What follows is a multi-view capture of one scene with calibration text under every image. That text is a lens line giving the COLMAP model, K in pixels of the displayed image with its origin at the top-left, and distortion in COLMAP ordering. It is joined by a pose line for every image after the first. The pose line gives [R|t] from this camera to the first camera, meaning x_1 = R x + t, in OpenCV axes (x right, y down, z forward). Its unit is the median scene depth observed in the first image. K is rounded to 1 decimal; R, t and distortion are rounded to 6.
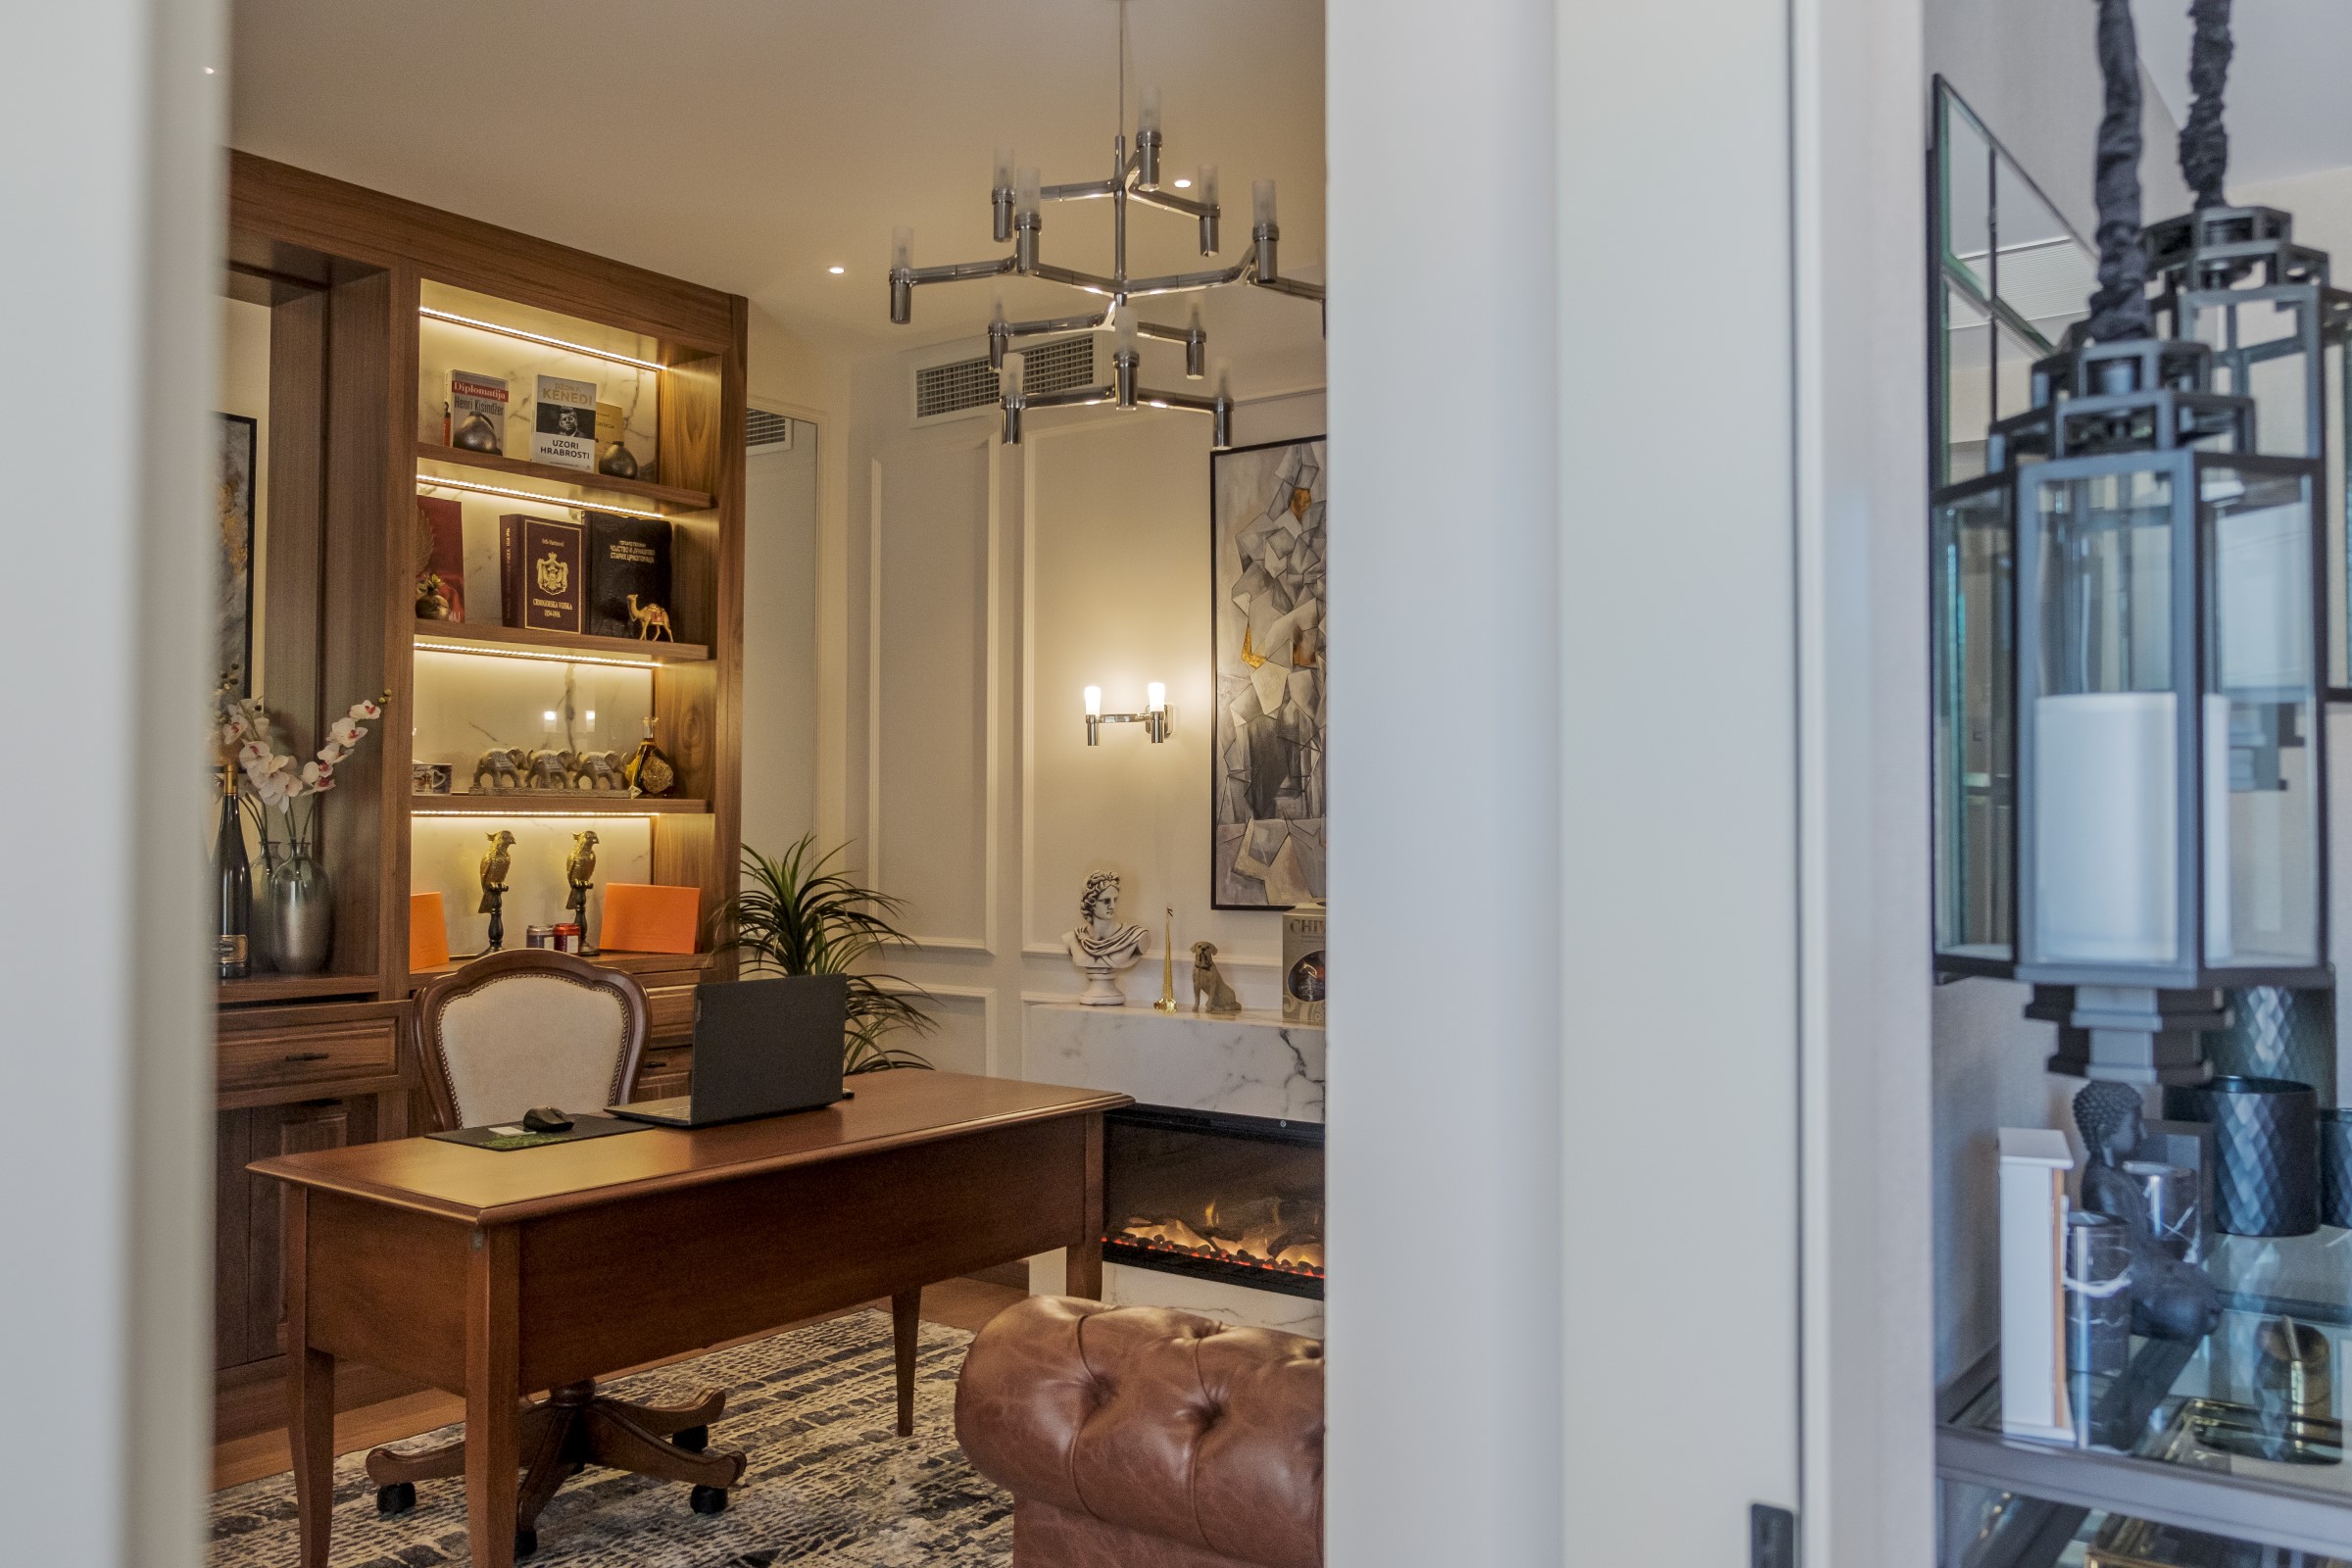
lens RADIAL K [[1830.9, 0, 1176.0], [0, 1830.9, 784.0], [0, 0, 1]] dist [0.008588, 0.005015]
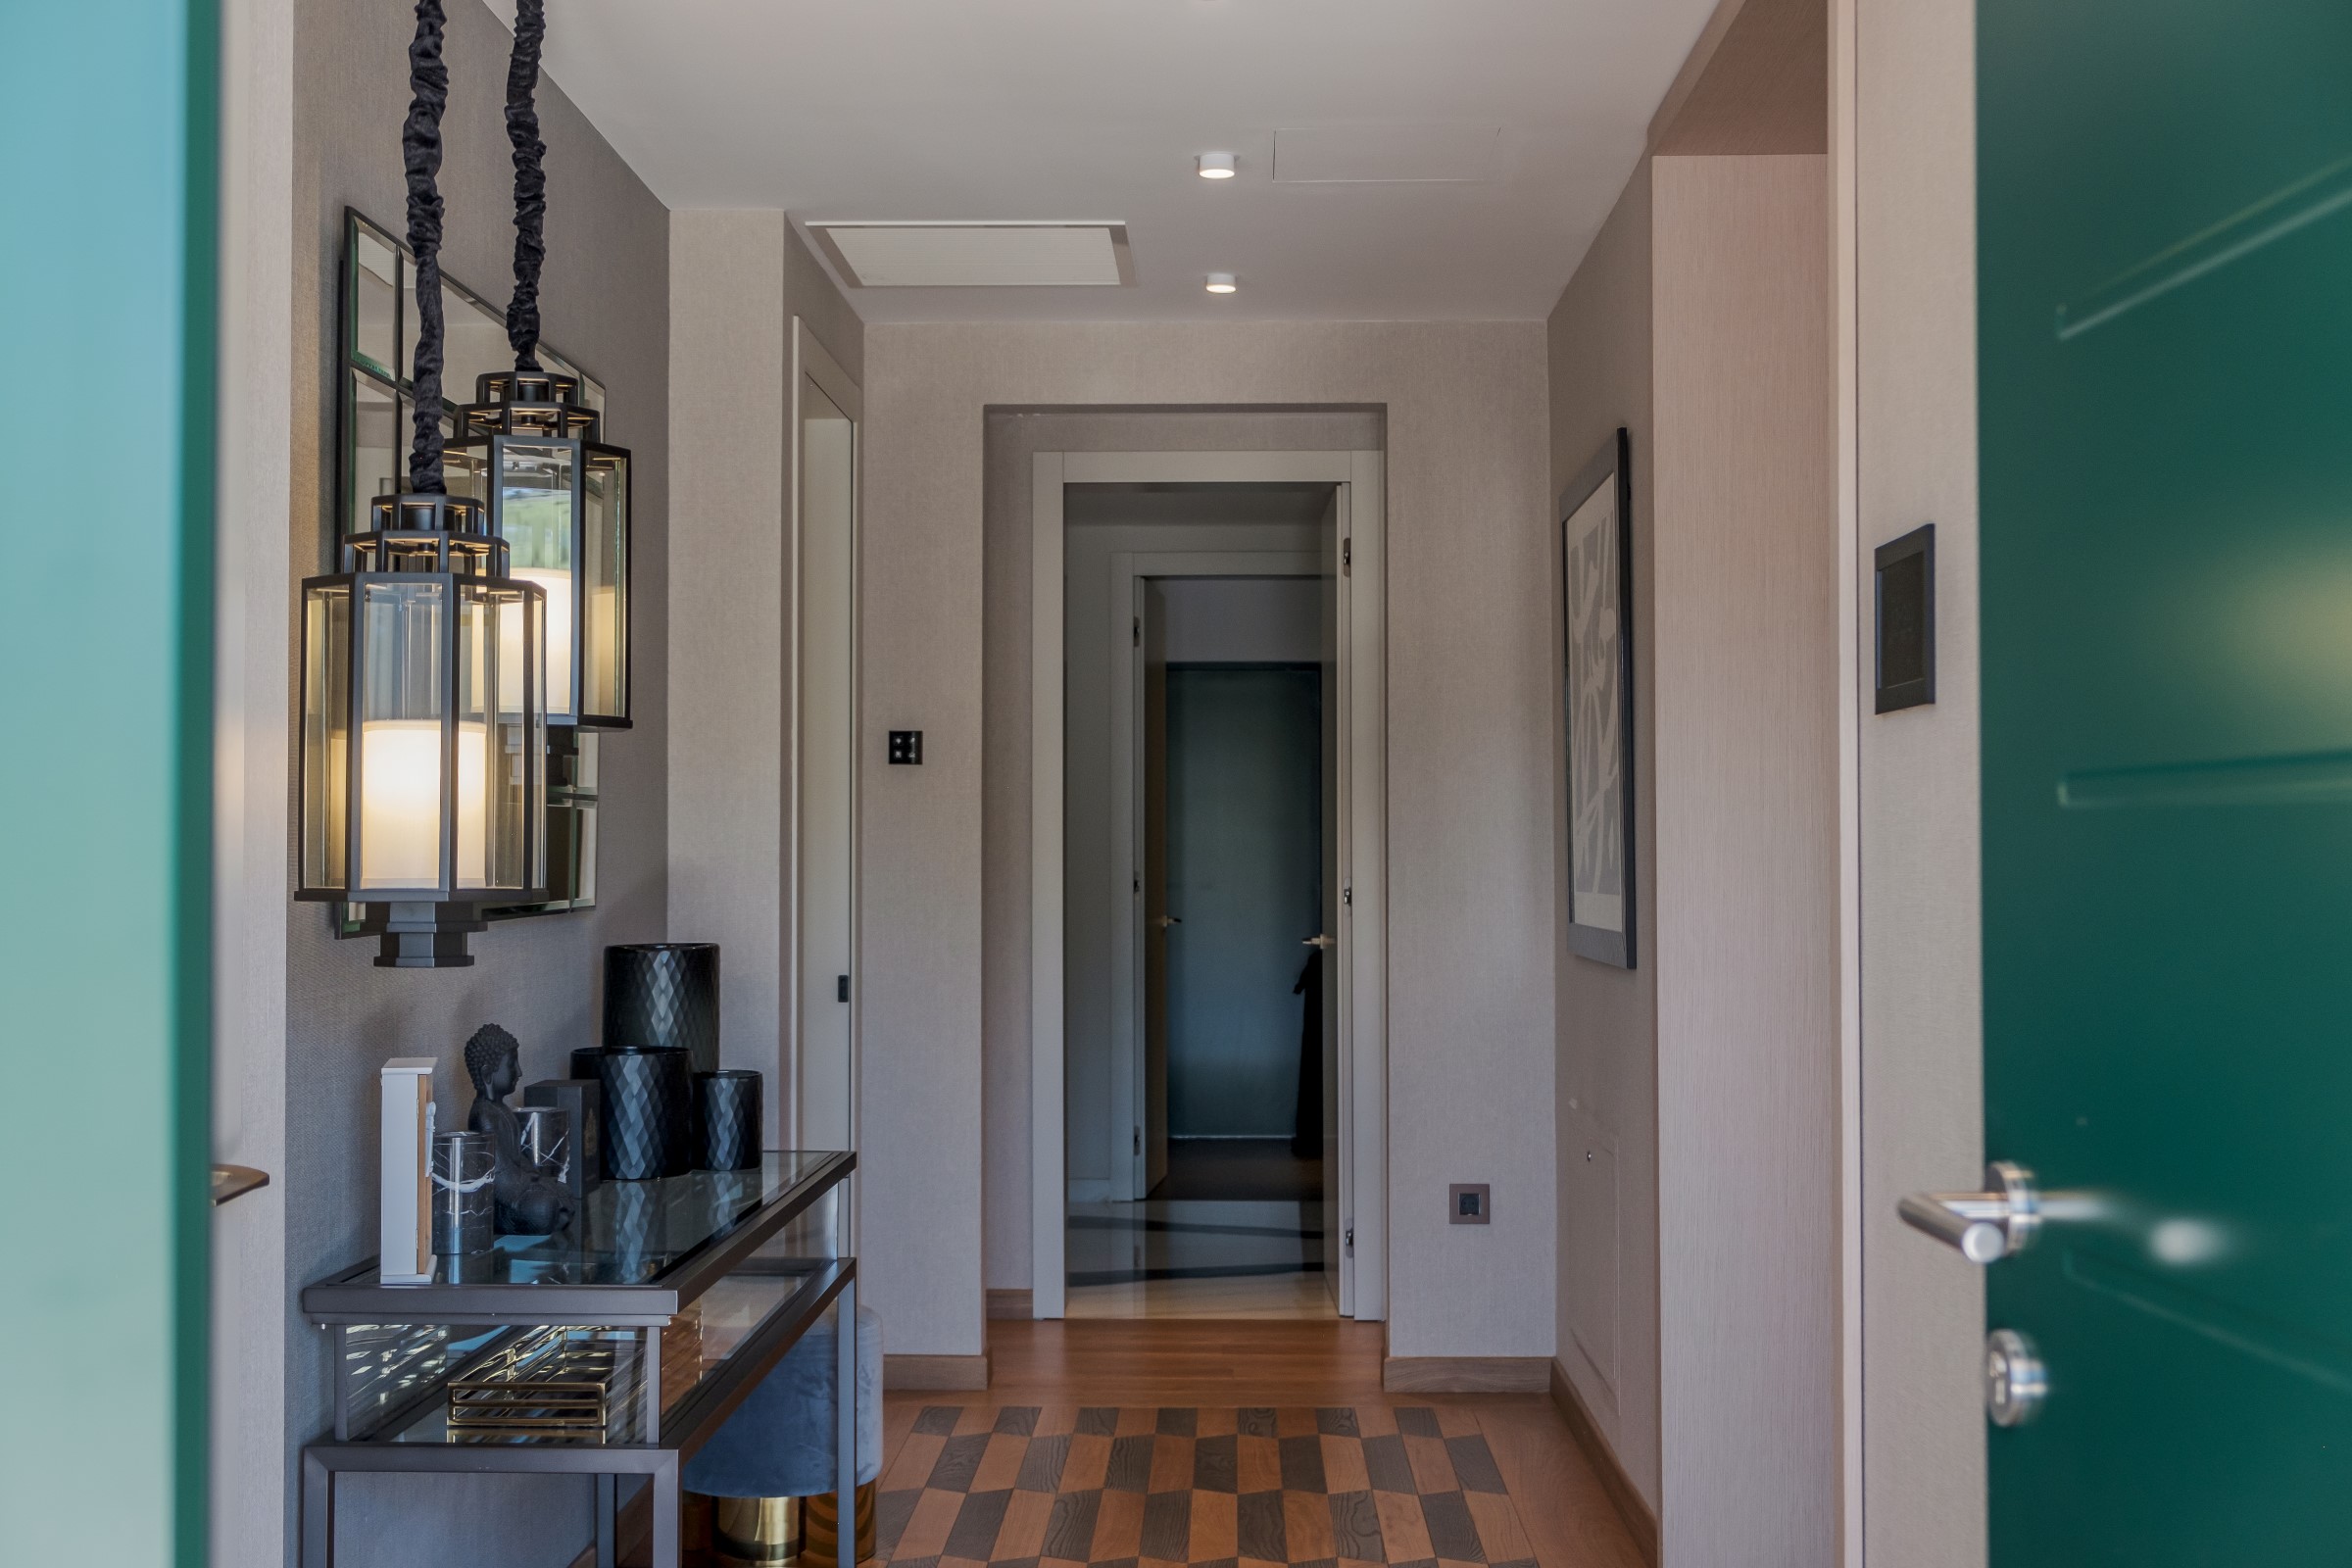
lens RADIAL K [[2802.1, 0, 1176.0], [0, 2802.1, 784.0], [0, 0, 1]] dist [0.009456, 0.019015]
pose [[0.807079, 0.010067, 0.590358, -0.235208], [-0.009496, 0.999947, -0.004070, 0.005121], [-0.590367, -0.002321, 0.807131, -0.814485]]
